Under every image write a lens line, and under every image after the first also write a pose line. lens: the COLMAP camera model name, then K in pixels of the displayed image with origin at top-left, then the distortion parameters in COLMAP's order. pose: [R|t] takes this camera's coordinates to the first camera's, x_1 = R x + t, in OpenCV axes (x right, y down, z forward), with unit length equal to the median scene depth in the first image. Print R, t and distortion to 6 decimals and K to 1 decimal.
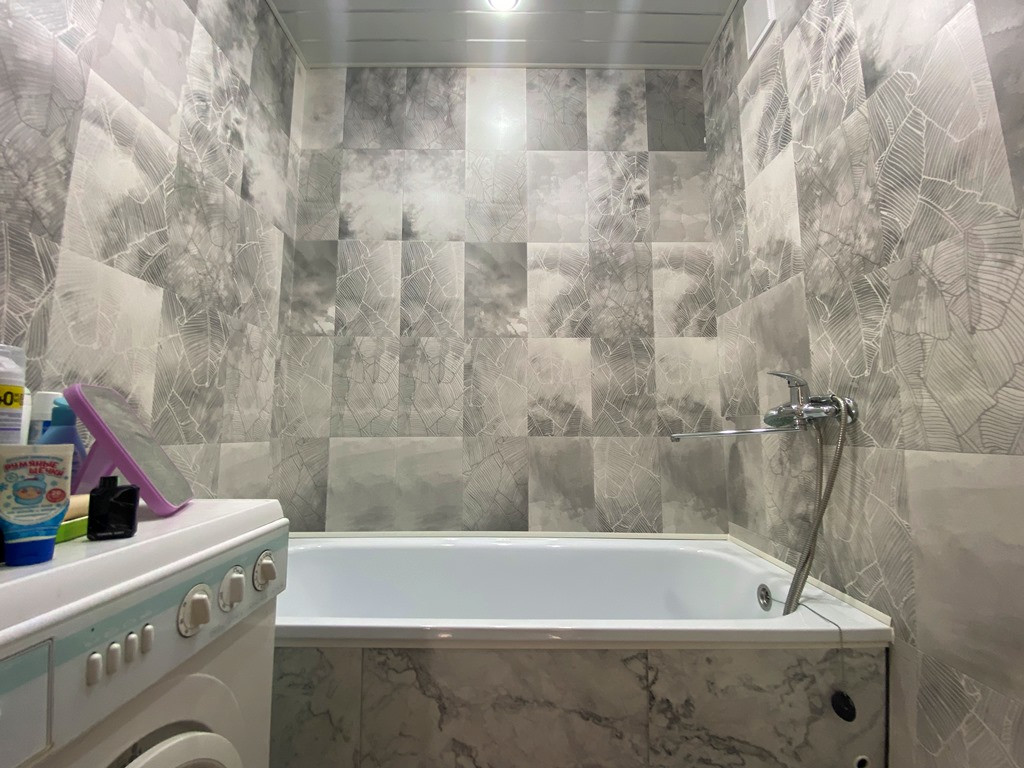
lens RADIAL K [[415.8, 0, 512.9], [0, 415.8, 383.5], [0, 0, 1]] dist [0.020524, -0.016992]
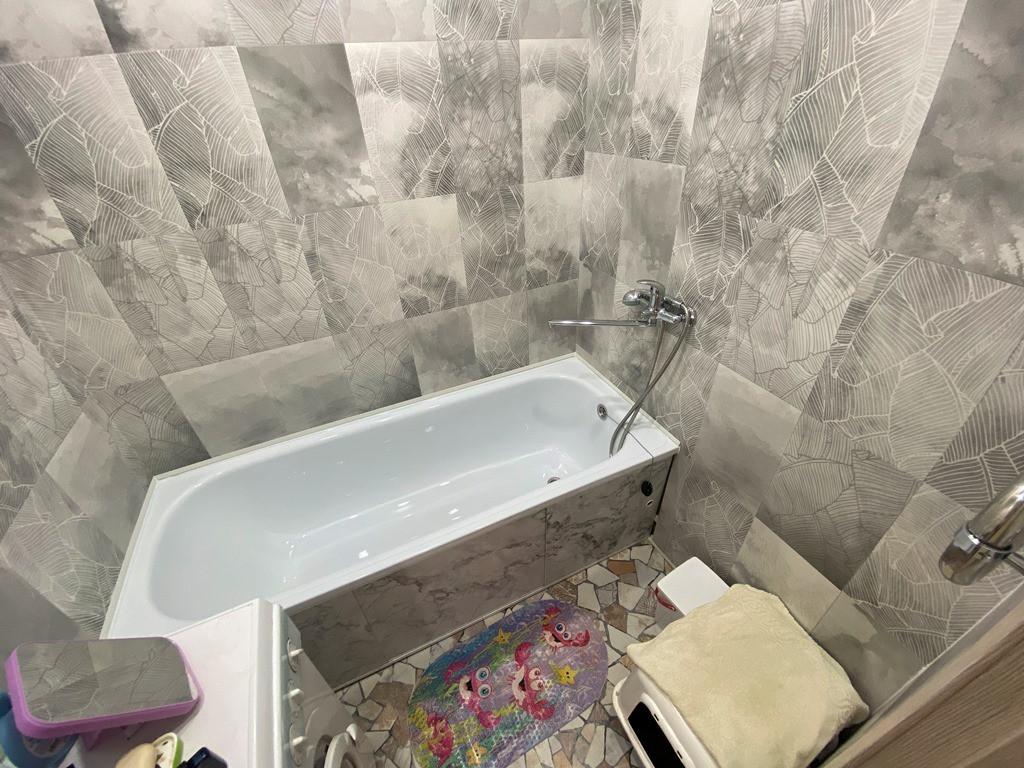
lens RADIAL K [[415.8, 0, 510.3], [0, 415.8, 373.3], [0, 0, 1]] dist [0.020524, -0.016992]
pose [[0.907743, -0.270863, 0.320369, -0.082872], [0.002625, 0.767295, 0.641288, -0.388959], [-0.419518, -0.581284, 0.697218, 0.164871]]
